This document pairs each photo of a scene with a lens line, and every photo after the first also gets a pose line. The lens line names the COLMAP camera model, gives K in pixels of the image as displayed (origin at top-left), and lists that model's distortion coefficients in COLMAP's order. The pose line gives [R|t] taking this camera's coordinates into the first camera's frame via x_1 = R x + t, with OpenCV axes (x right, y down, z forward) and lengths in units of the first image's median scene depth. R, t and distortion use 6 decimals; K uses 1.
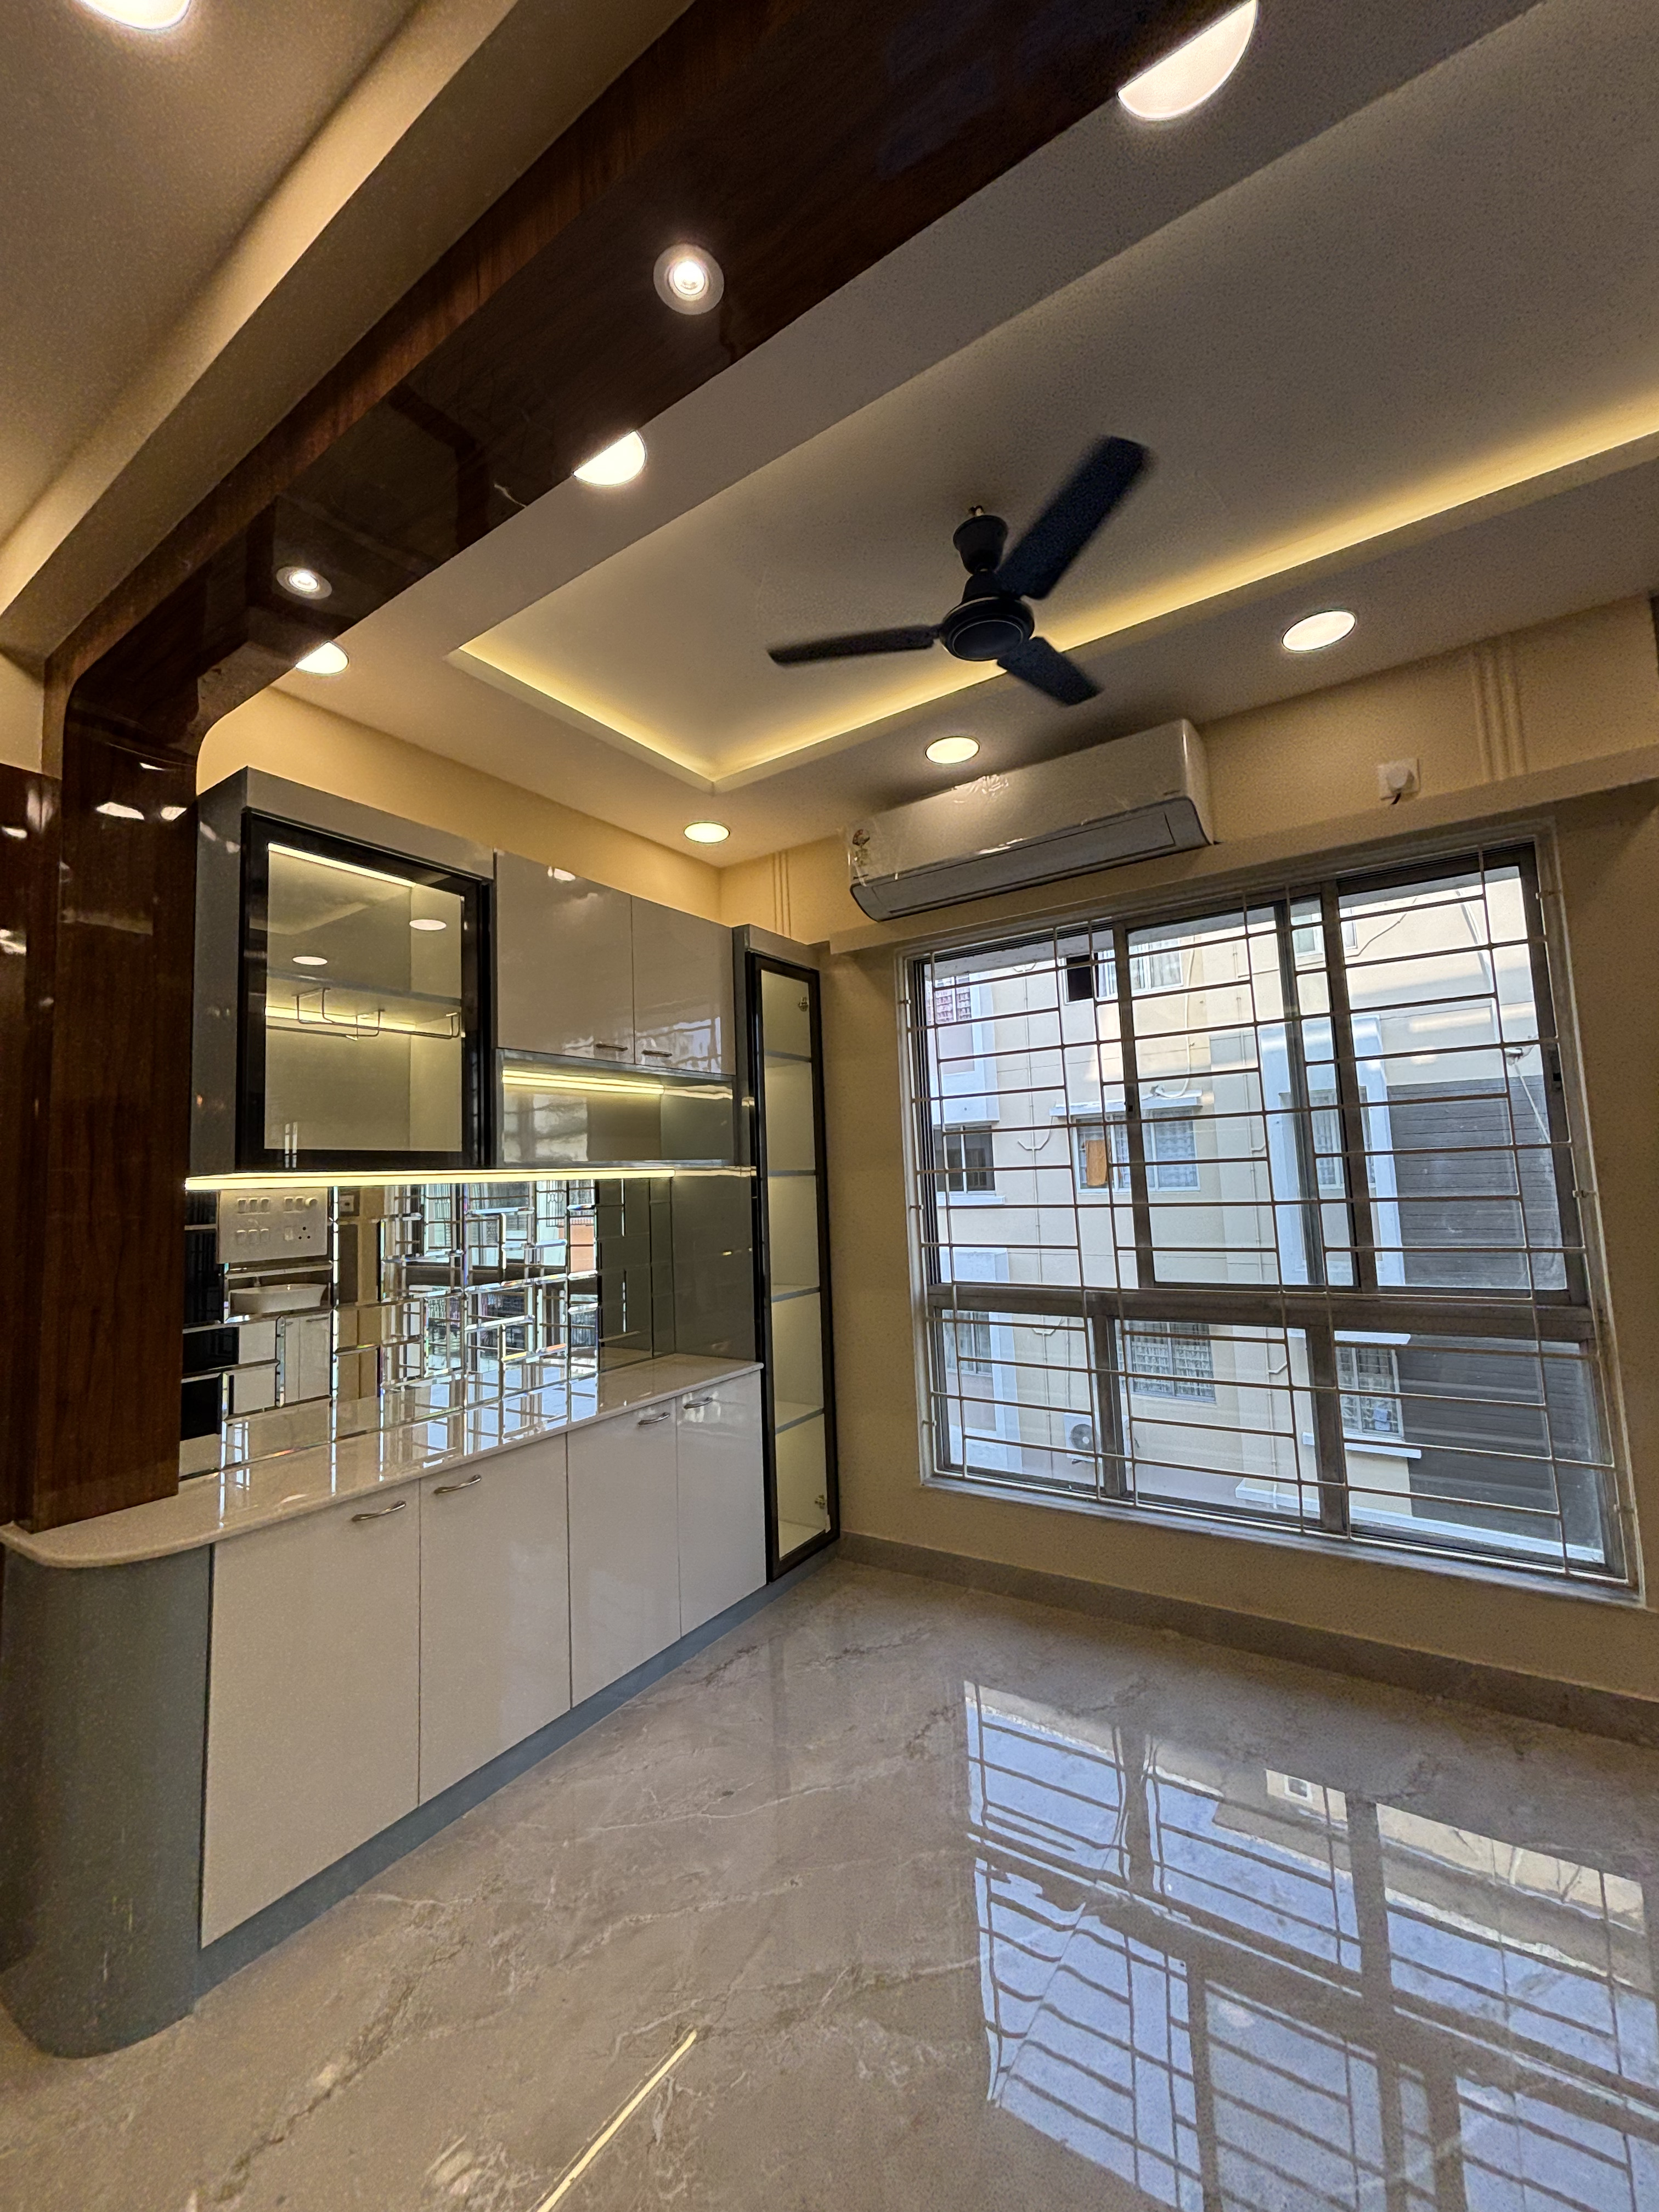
lens RADIAL K [[890.6, 0, 829.0], [0, 890.6, 1102.0], [0, 0, 1]] dist [0.001250, -0.000078]
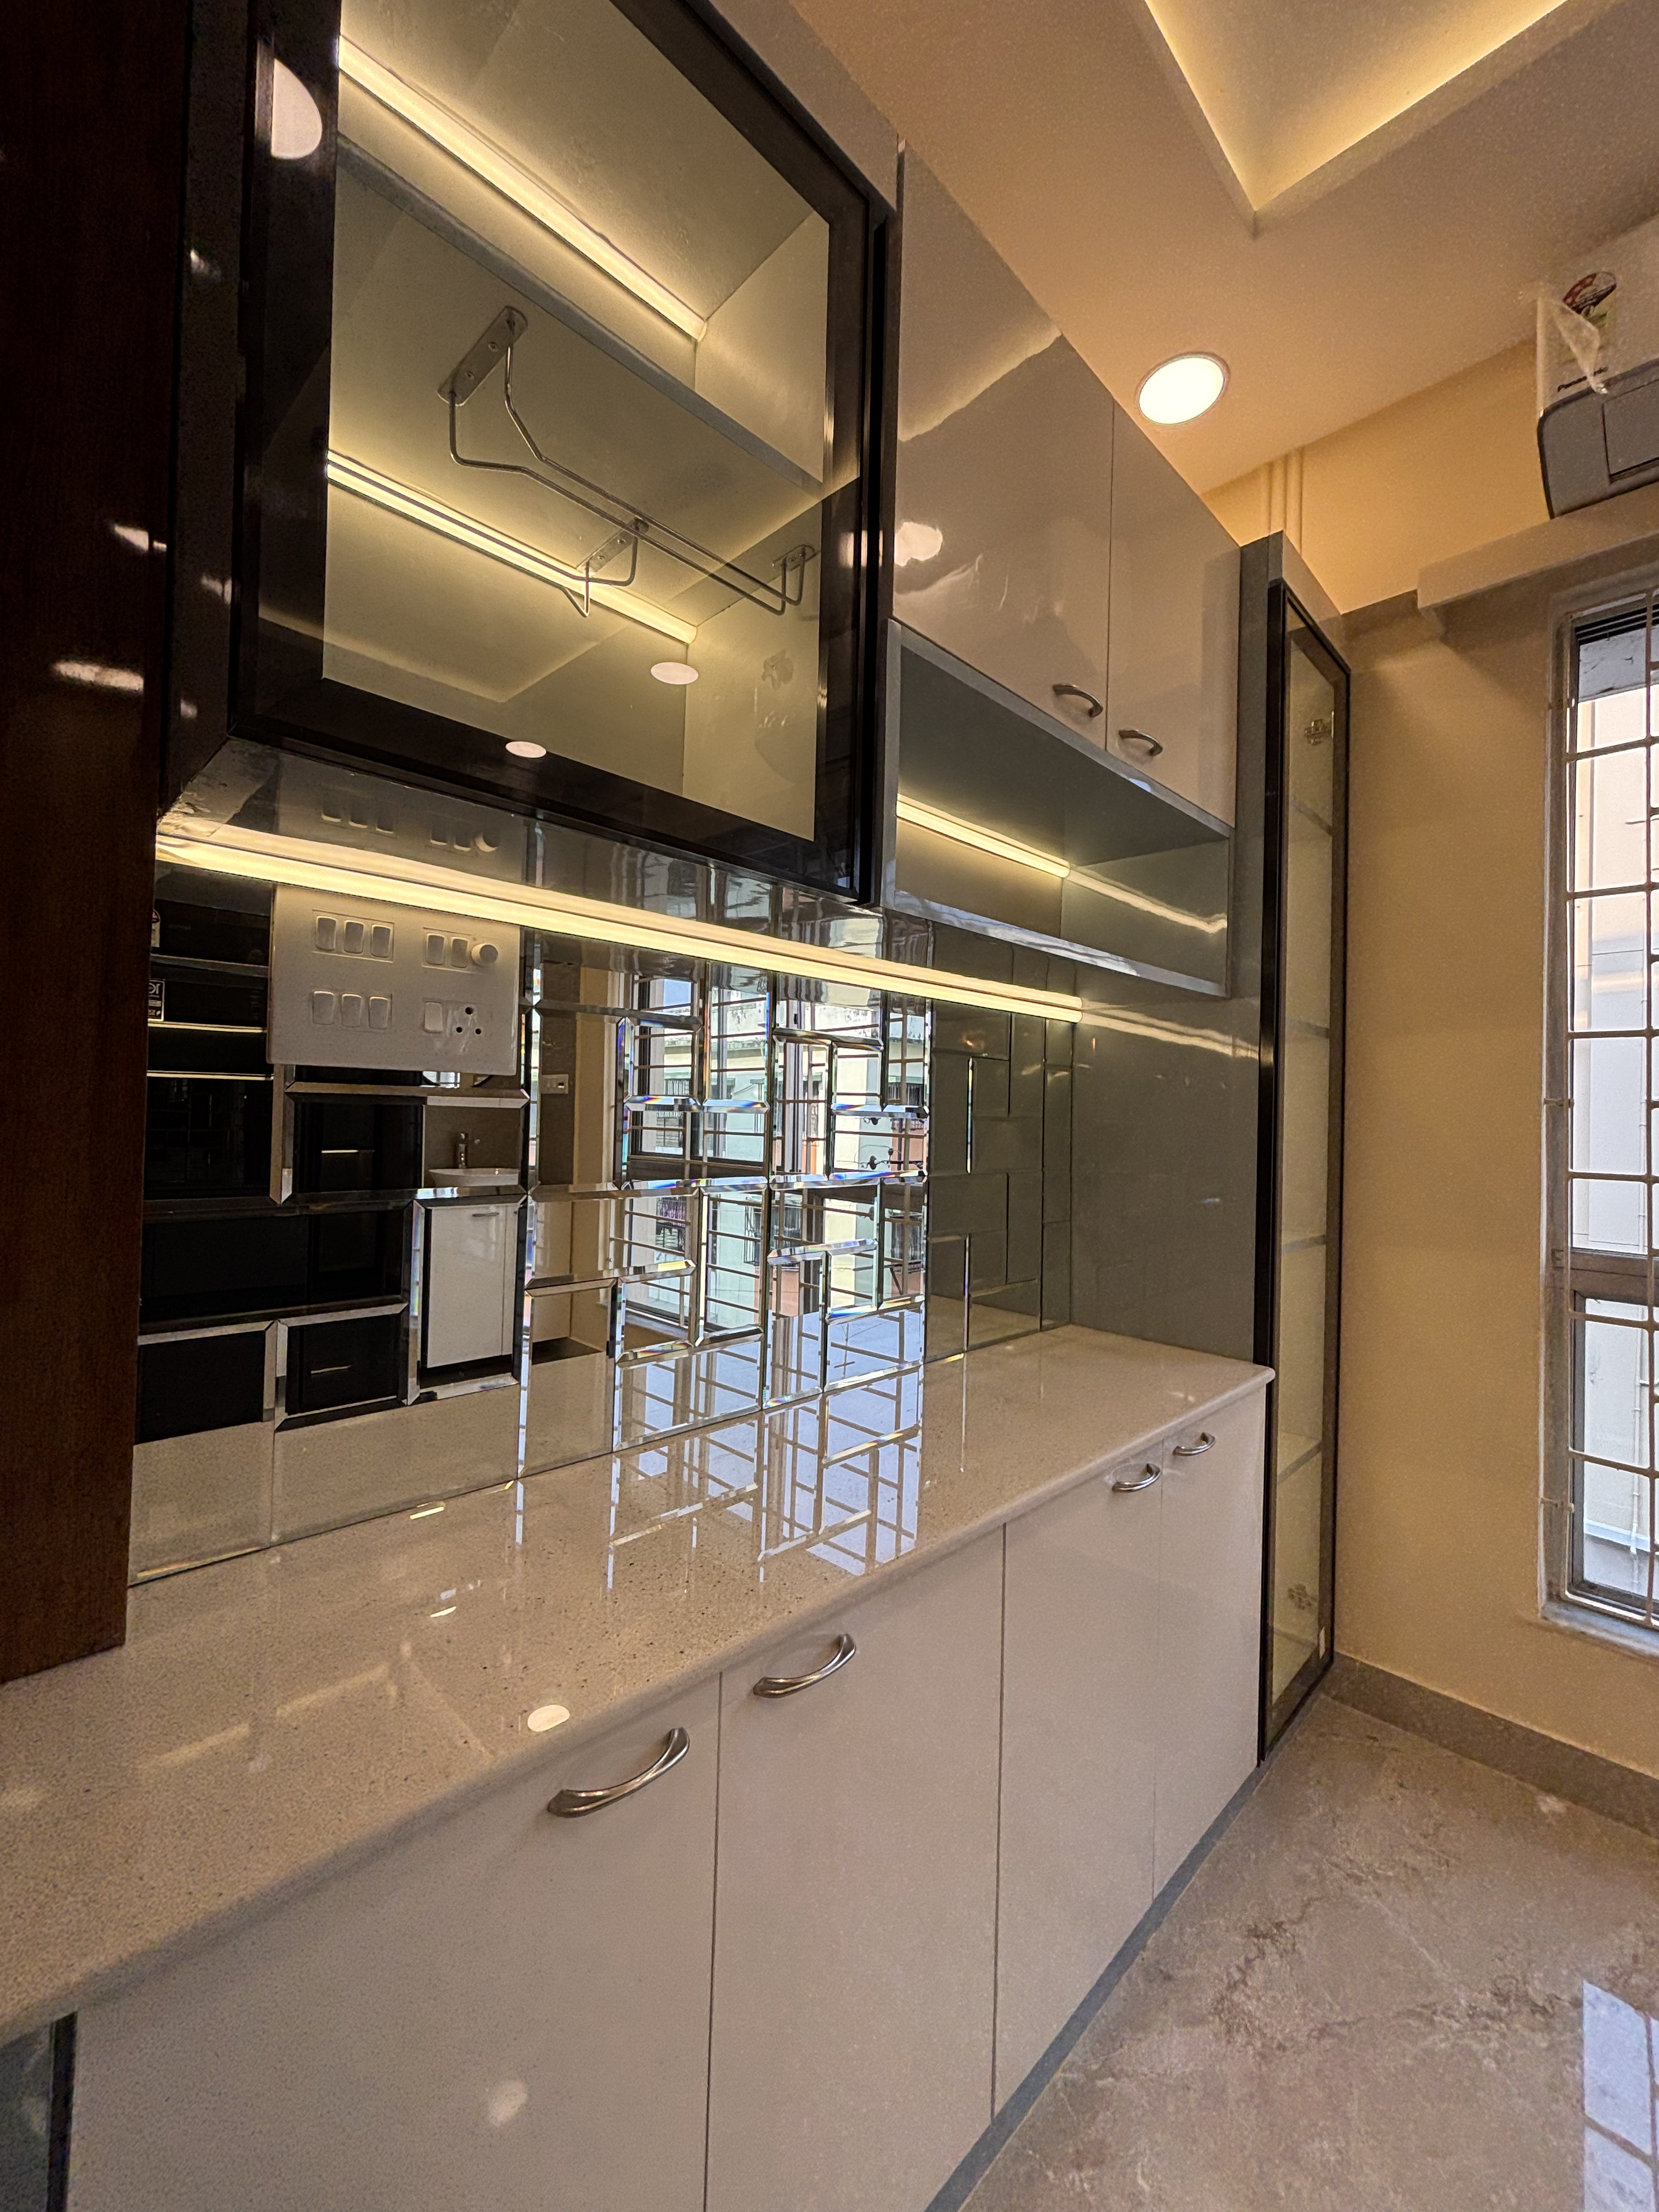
lens RADIAL K [[890.6, 0, 834.3], [0, 890.6, 1097.7], [0, 0, 1]] dist [0.001250, -0.000078]
pose [[0.980402, 0.062830, -0.186719, -0.227429], [-0.048635, 0.995635, 0.079657, 0.098731], [0.190909, -0.069014, 0.979179, 0.418664]]
